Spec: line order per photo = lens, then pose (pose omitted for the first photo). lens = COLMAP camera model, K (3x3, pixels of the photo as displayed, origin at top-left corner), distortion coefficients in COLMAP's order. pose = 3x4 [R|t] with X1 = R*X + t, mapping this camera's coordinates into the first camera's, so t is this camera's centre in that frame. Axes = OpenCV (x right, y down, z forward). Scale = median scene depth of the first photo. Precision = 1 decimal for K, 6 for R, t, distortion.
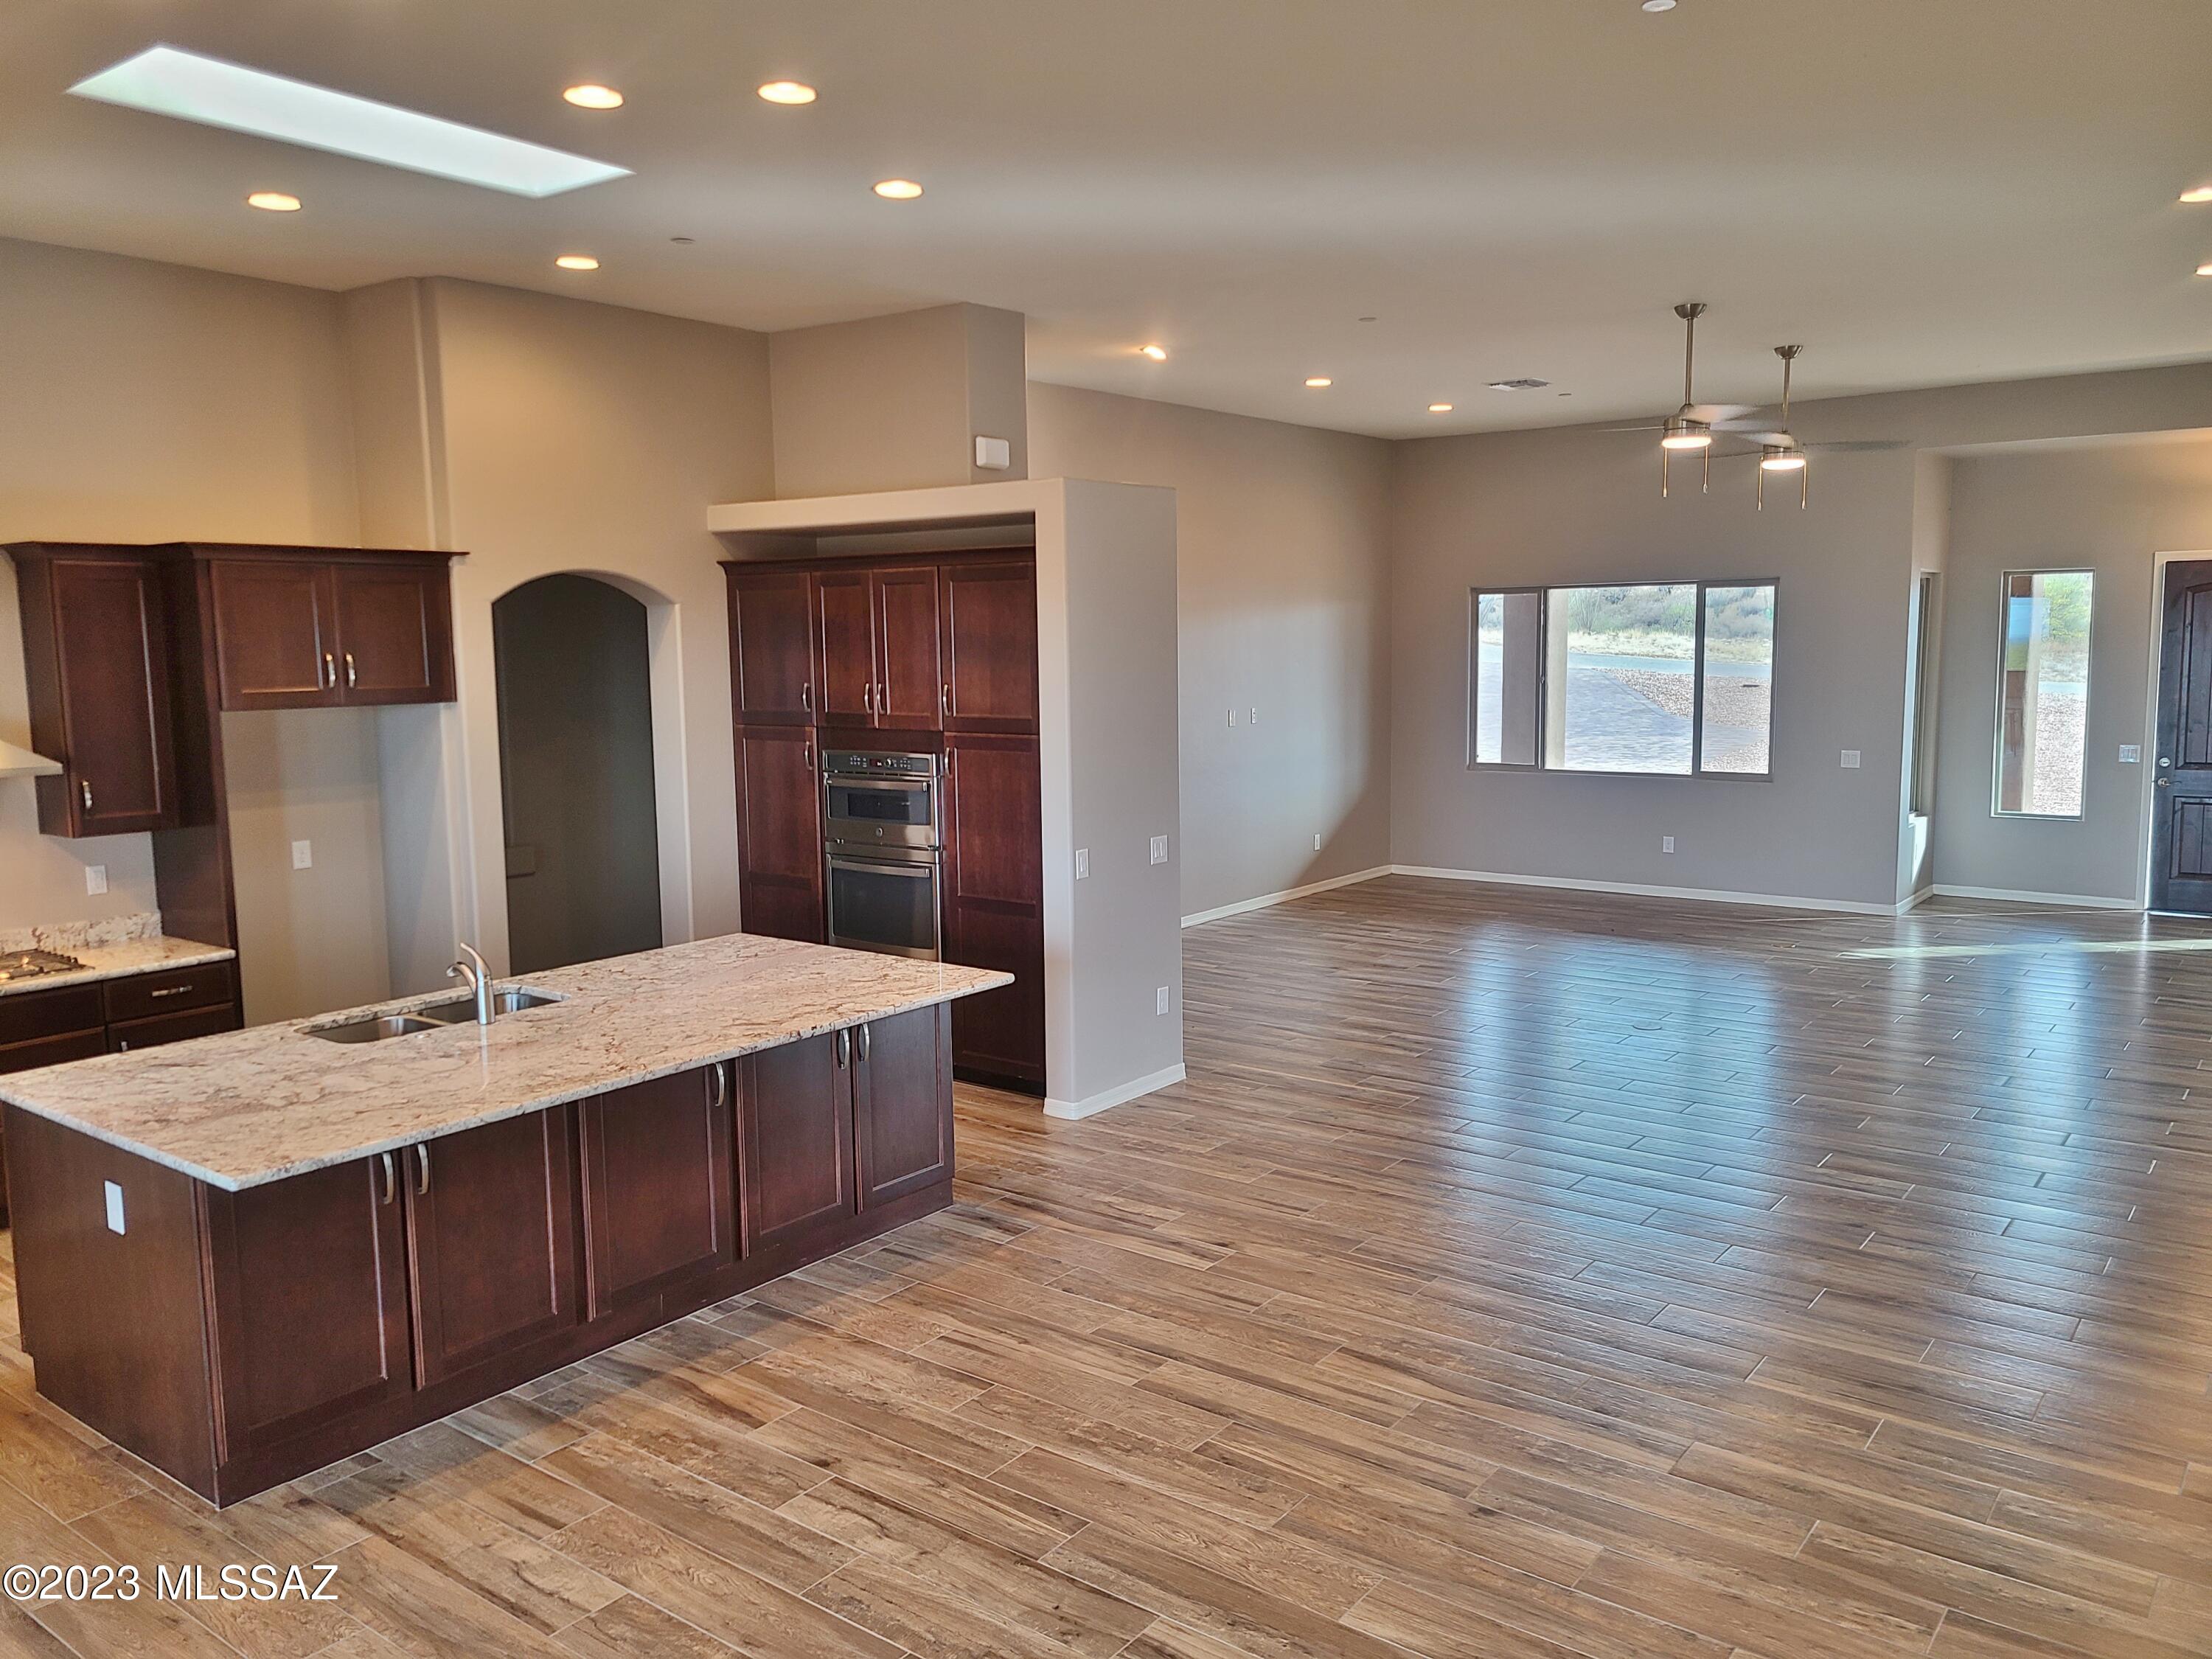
lens RADIAL K [[1671.0, 0, 1124.2], [0, 1671.0, 829.8], [0, 0, 1]] dist [0.073320, -0.064067]
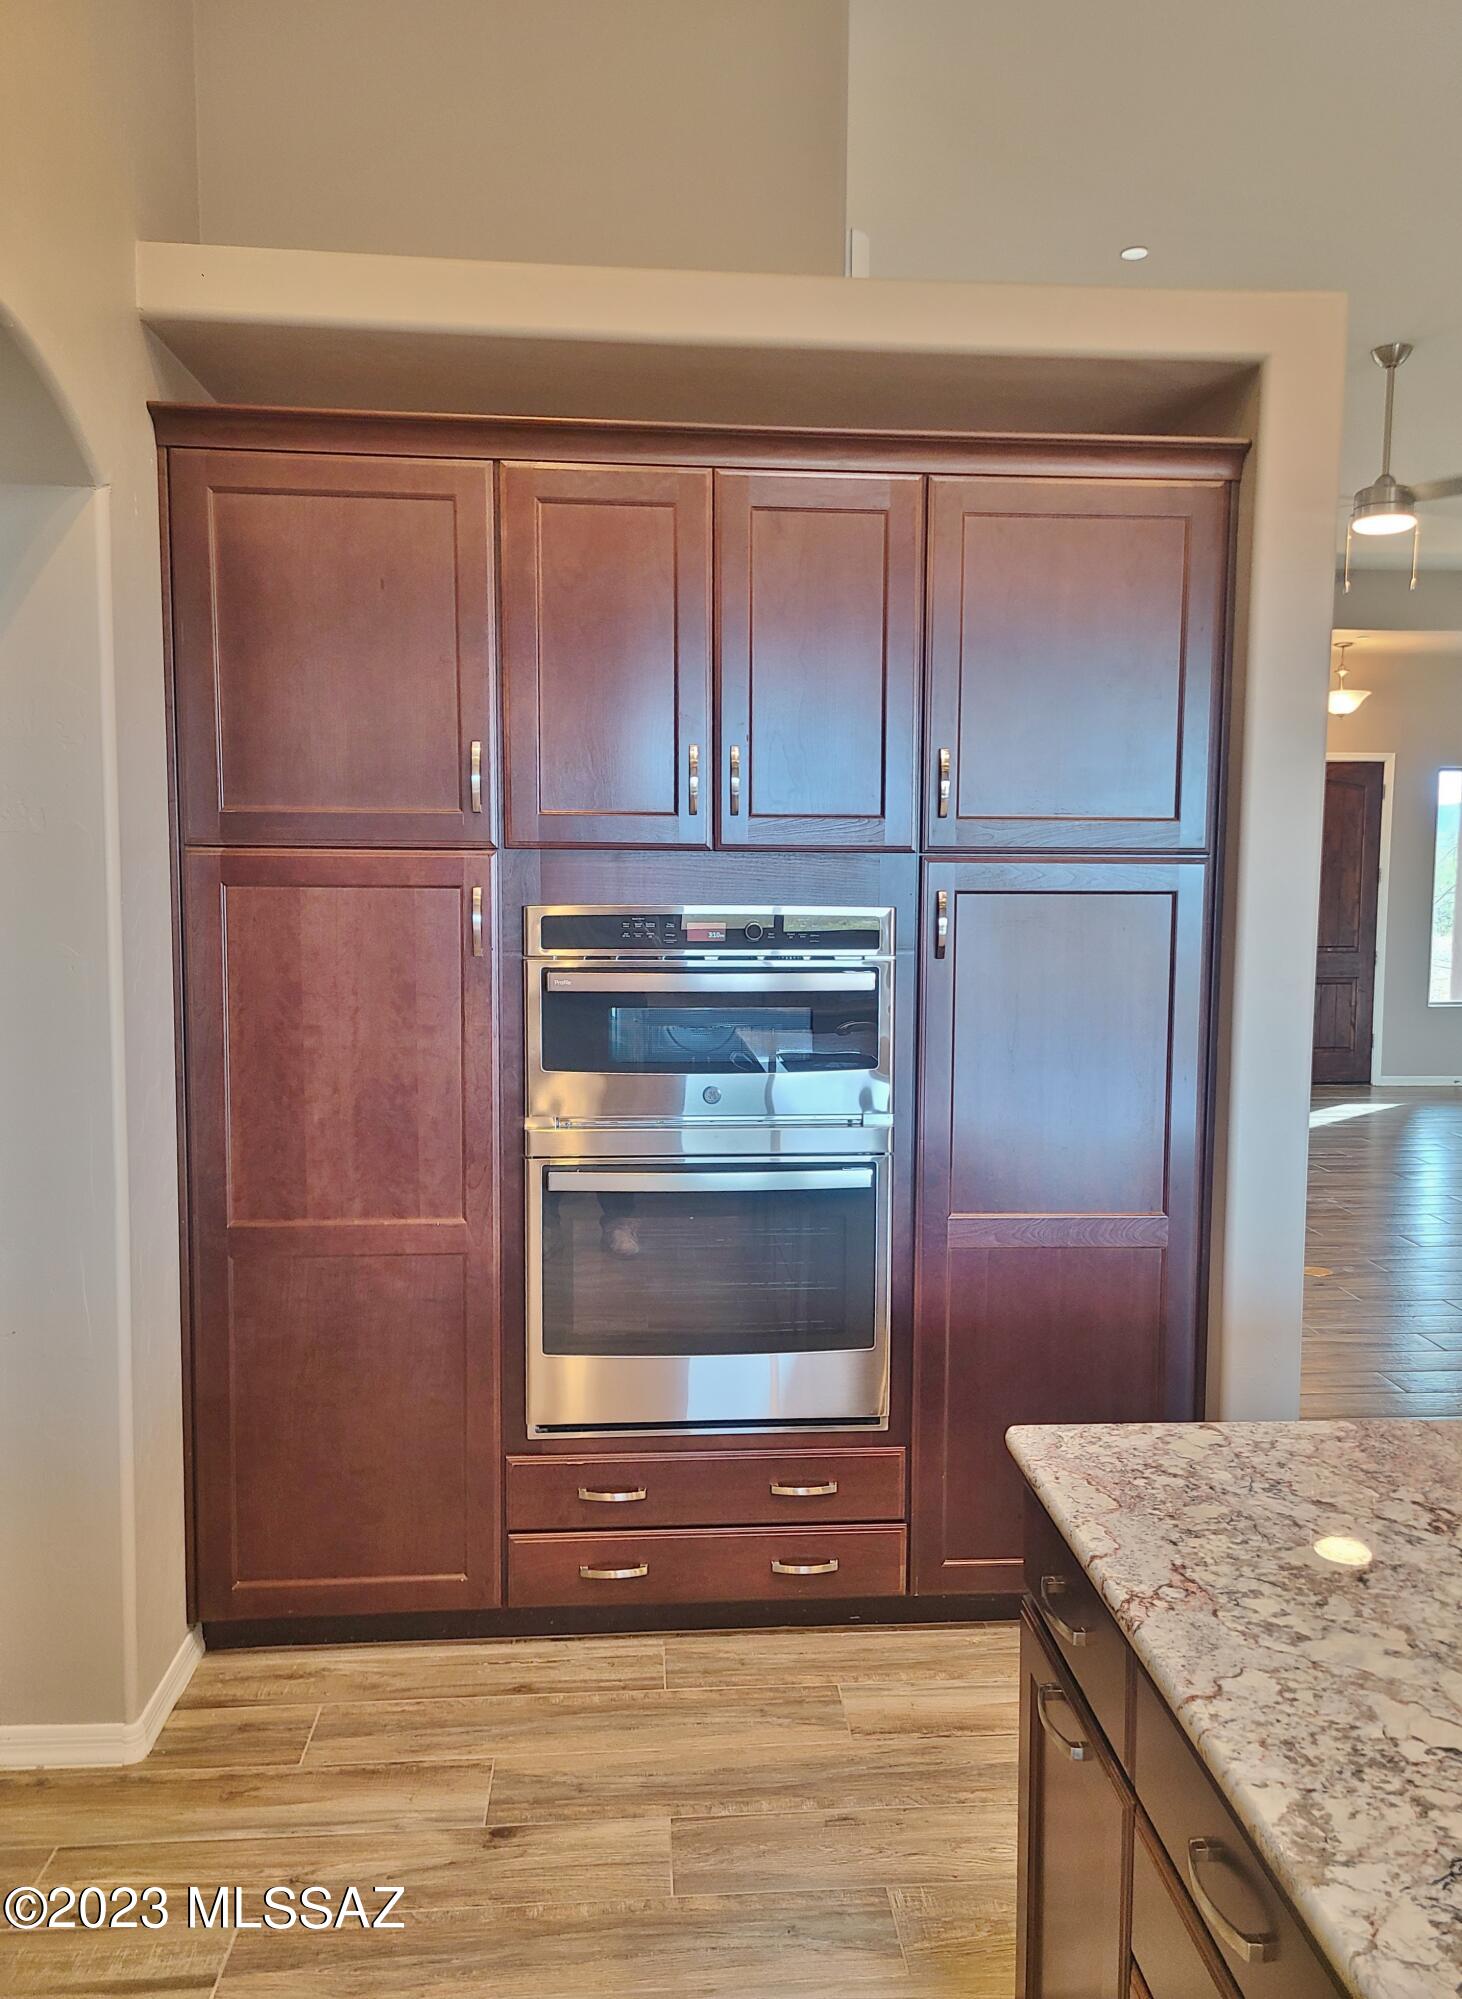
lens RADIAL K [[1533.6, 0, 749.0], [0, 1533.6, 1008.8], [0, 0, 1]] dist [0.038084, 0.001323]
pose [[0.746447, -0.039889, 0.664249, -0.540347], [0.061346, 0.998076, -0.009002, -0.021970], [-0.662612, 0.047469, 0.747457, 0.952544]]
